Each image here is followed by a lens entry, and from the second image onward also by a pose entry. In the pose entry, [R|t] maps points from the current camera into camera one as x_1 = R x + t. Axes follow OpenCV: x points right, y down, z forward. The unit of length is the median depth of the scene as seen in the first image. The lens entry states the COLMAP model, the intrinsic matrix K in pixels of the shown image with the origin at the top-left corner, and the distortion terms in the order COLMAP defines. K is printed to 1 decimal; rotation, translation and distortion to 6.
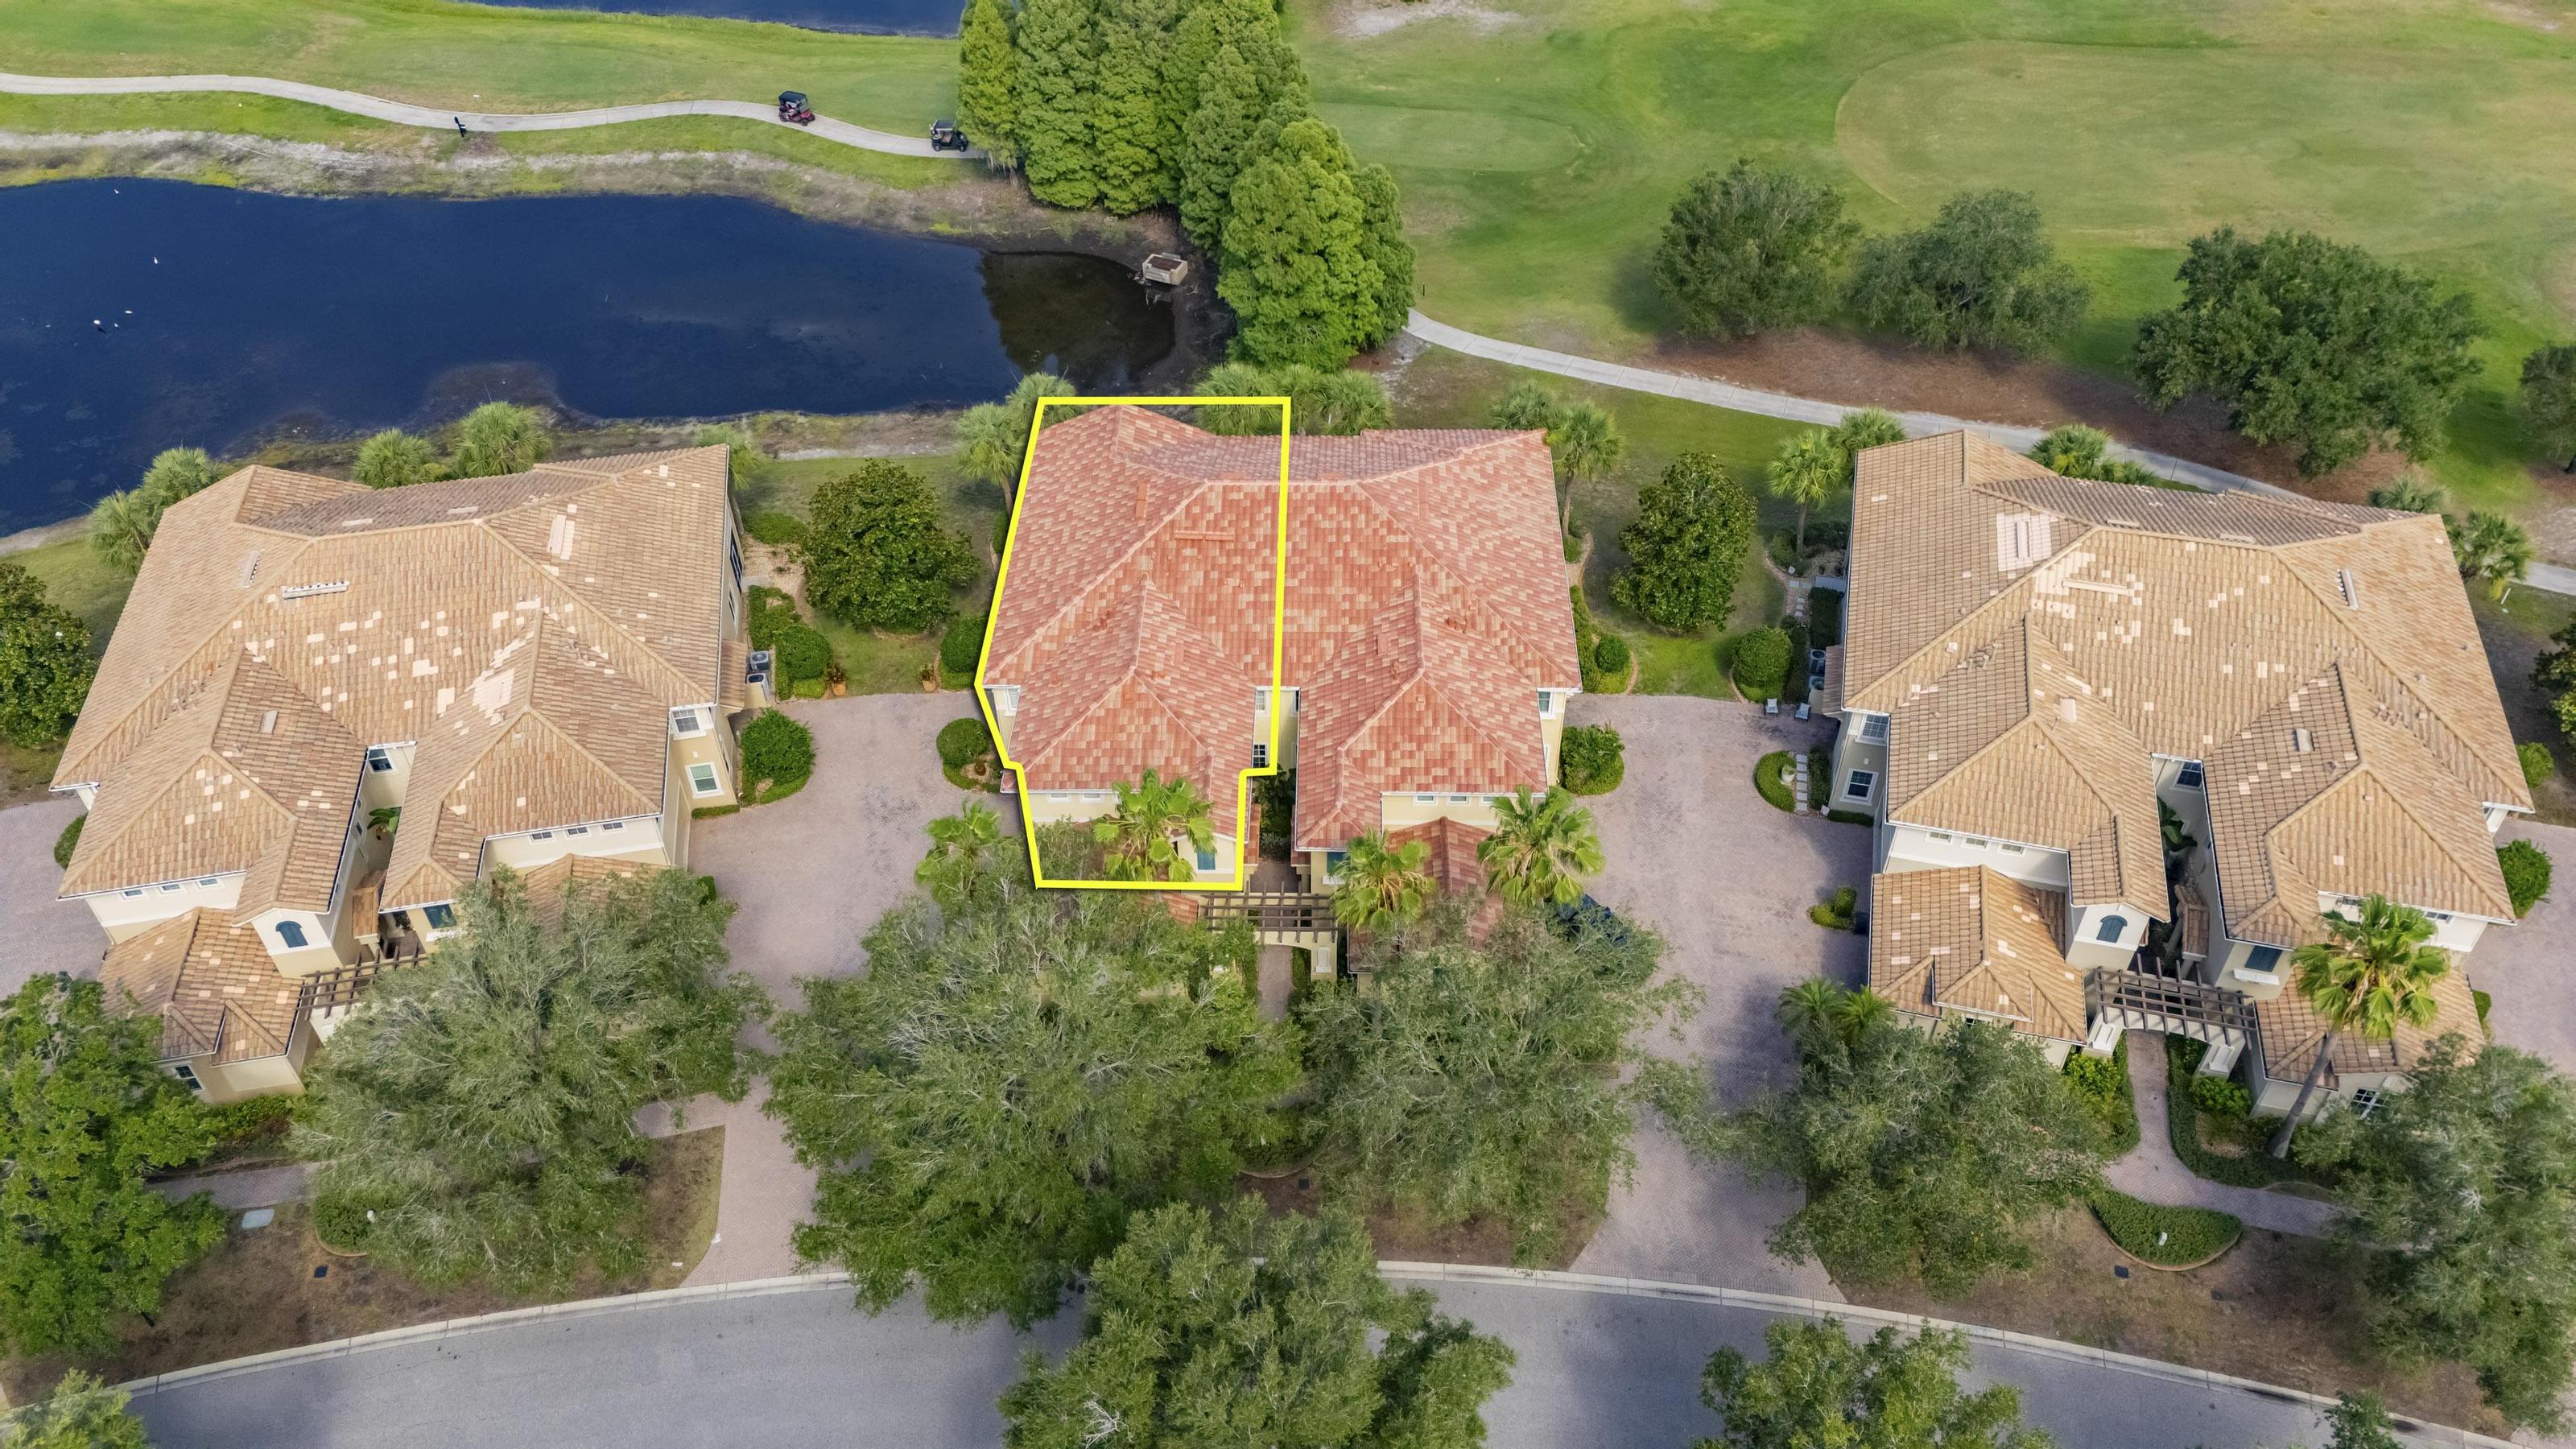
lens RADIAL K [[1890.5, 0, 1285.4], [0, 1890.5, 718.8], [0, 0, 1]] dist [0.082282, -0.080982]
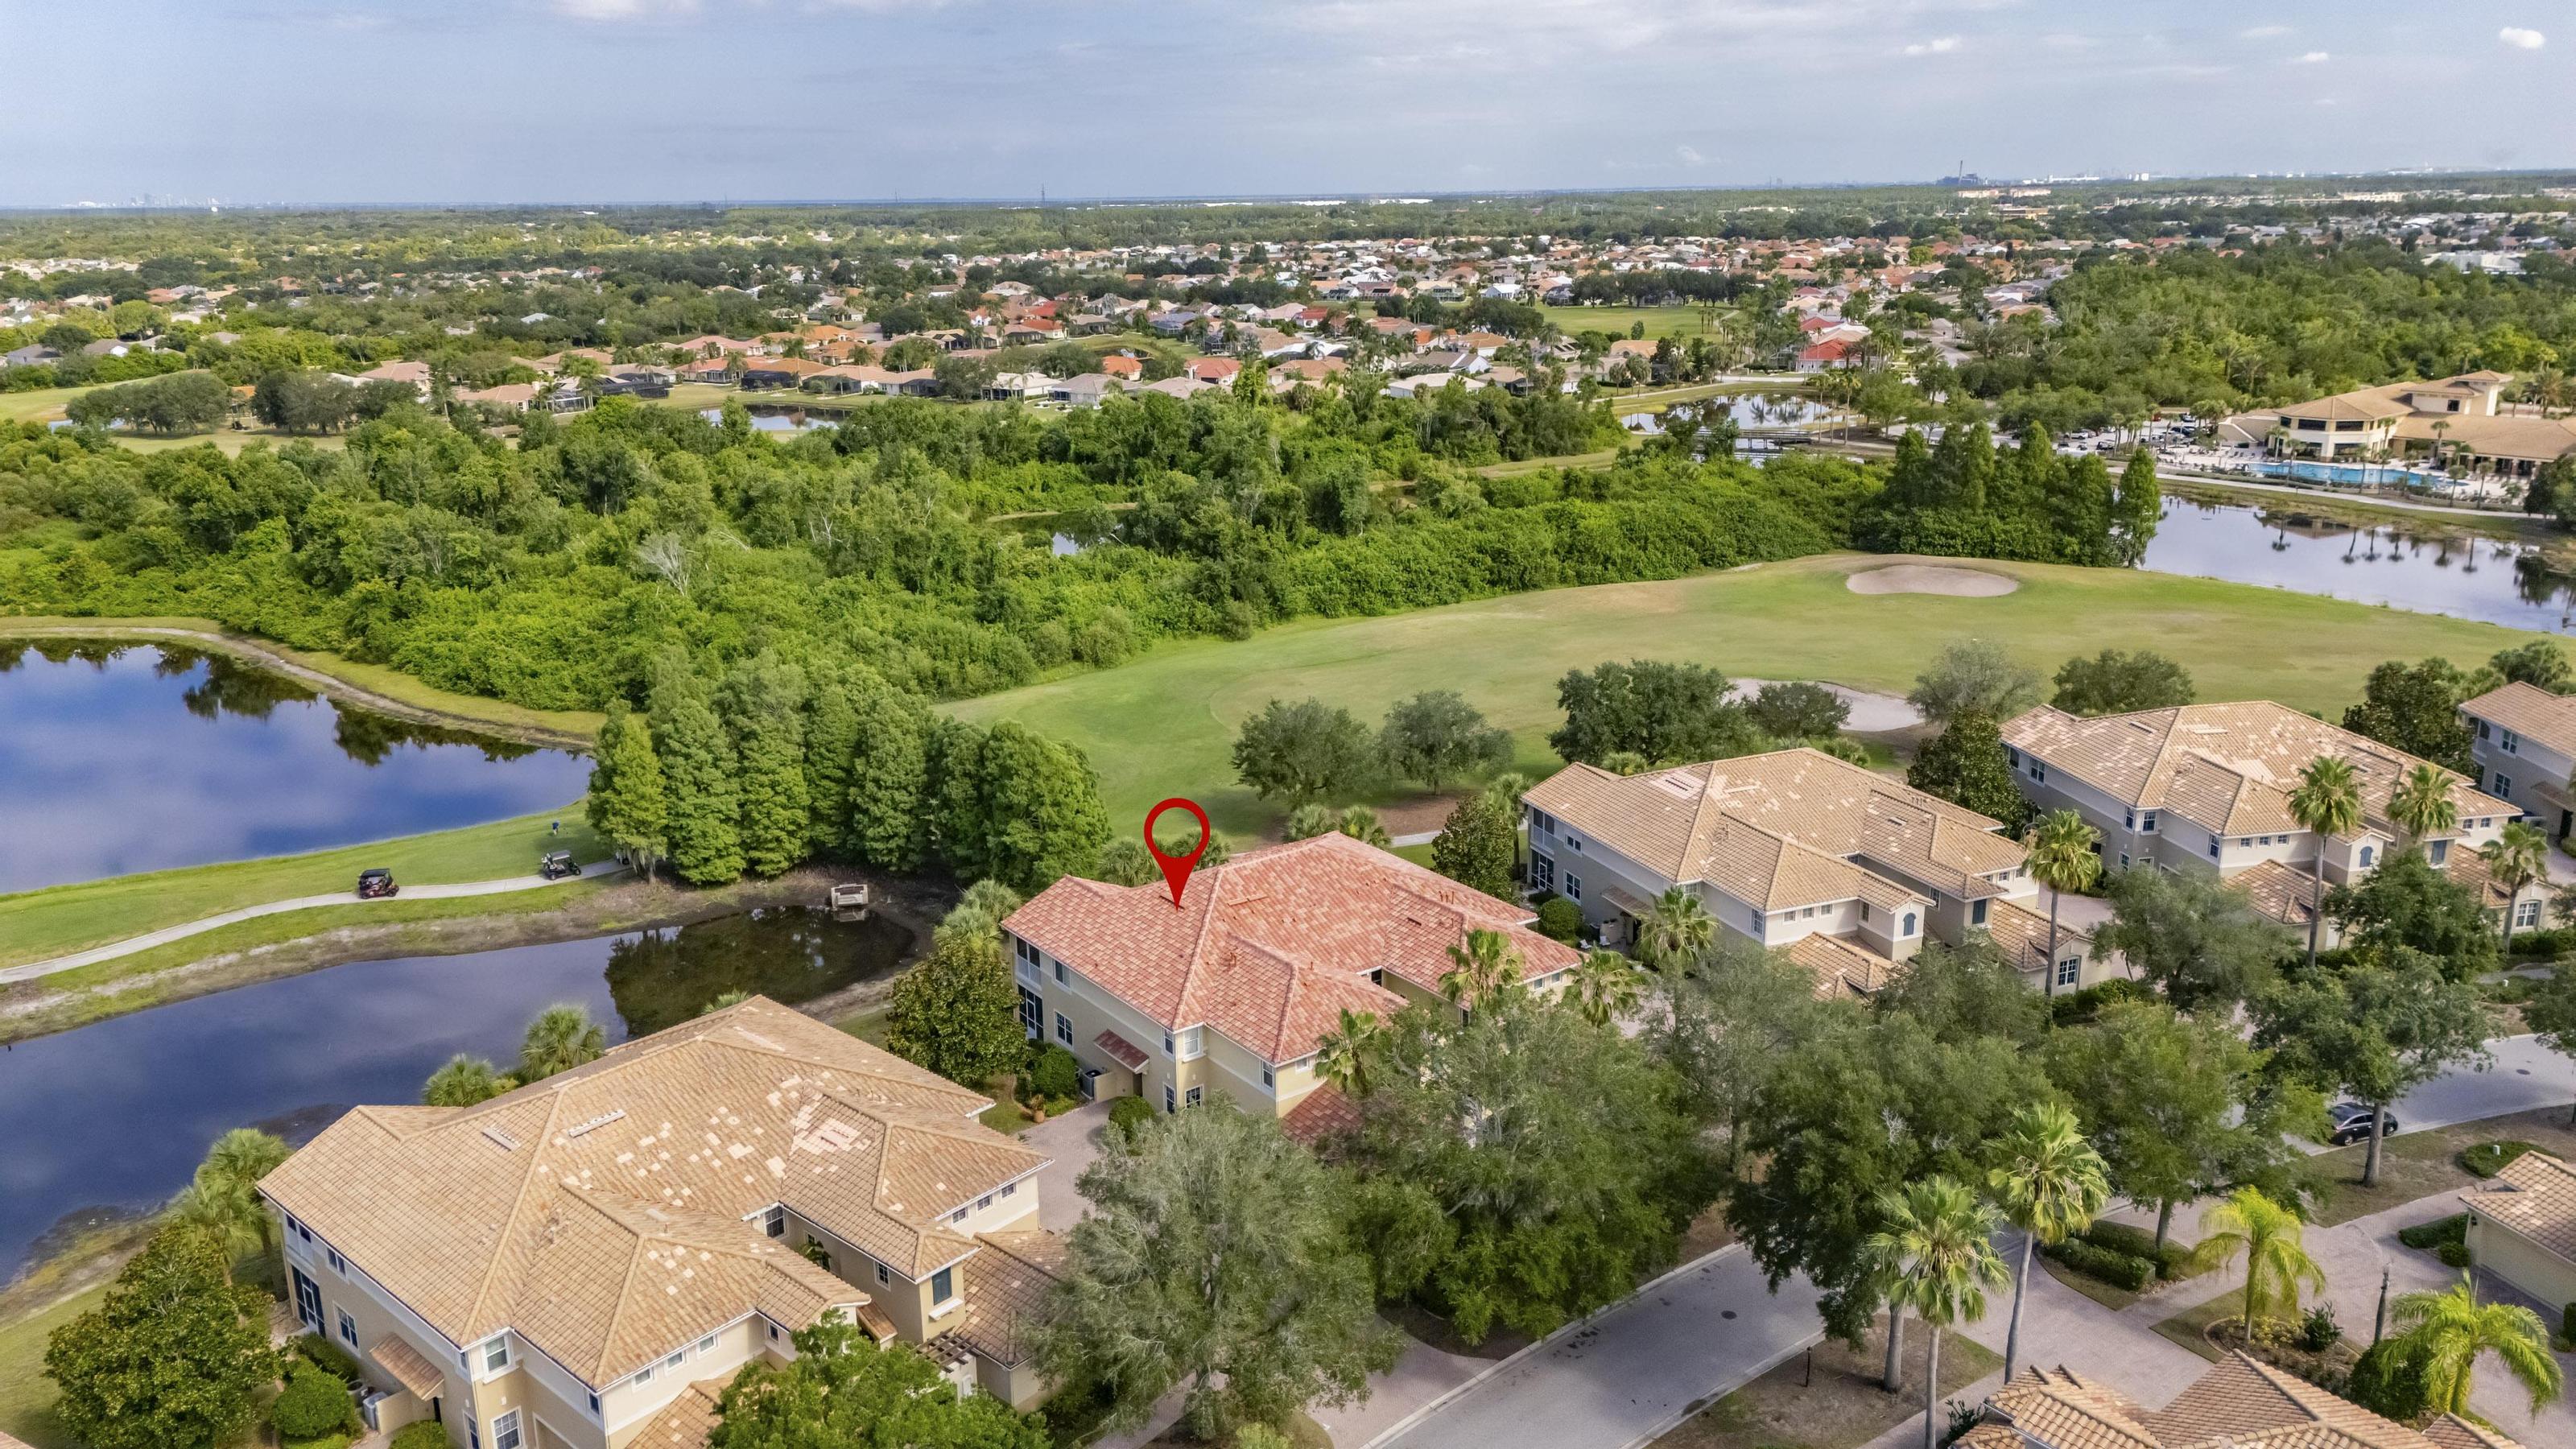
lens RADIAL K [[1890.5, 0, 1285.4], [0, 1890.5, 718.8], [0, 0, 1]] dist [0.082282, -0.080982]
pose [[0.793785, -0.161077, 0.586481, -0.689799], [0.412496, 0.851195, -0.324521, 0.206156], [-0.446937, 0.499521, 0.742109, -0.026775]]
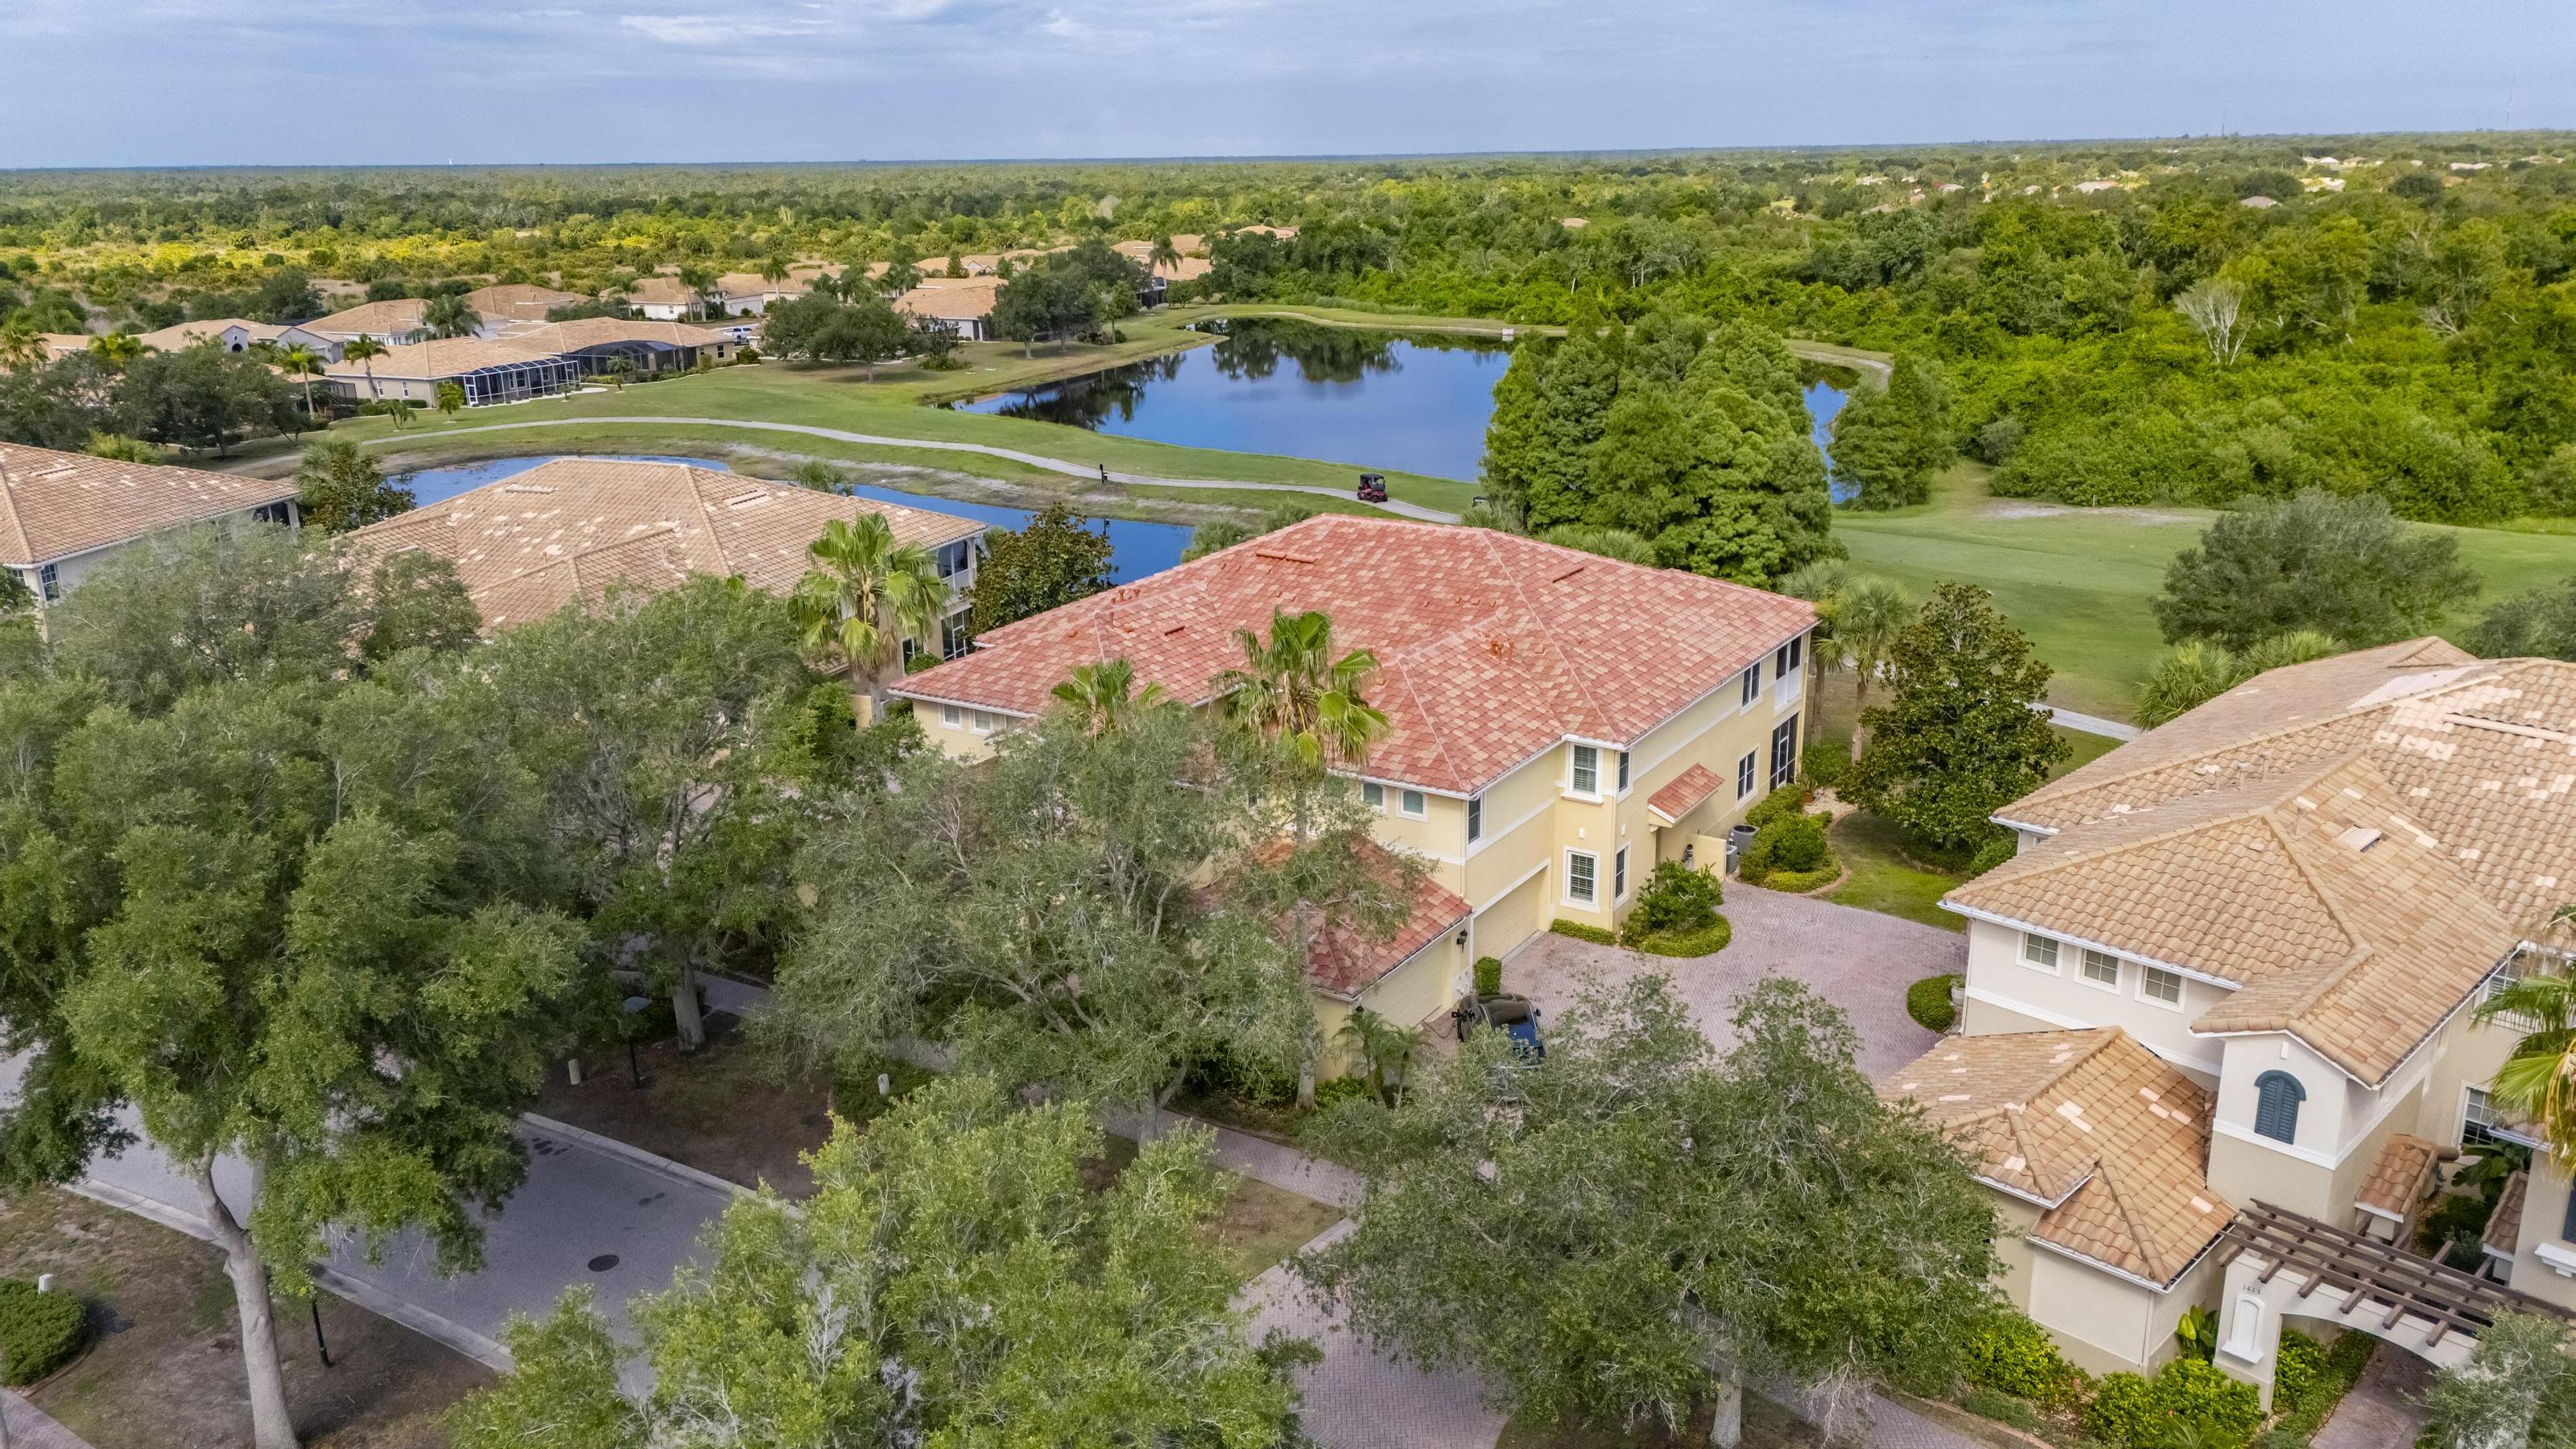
lens RADIAL K [[1890.5, 0, 1285.4], [0, 1890.5, 718.8], [0, 0, 1]] dist [0.082282, -0.080982]
pose [[0.854719, 0.149285, -0.497161, 0.346487], [-0.347653, 0.875855, -0.334688, 0.222881], [0.385477, 0.458903, 0.800509, 0.334406]]
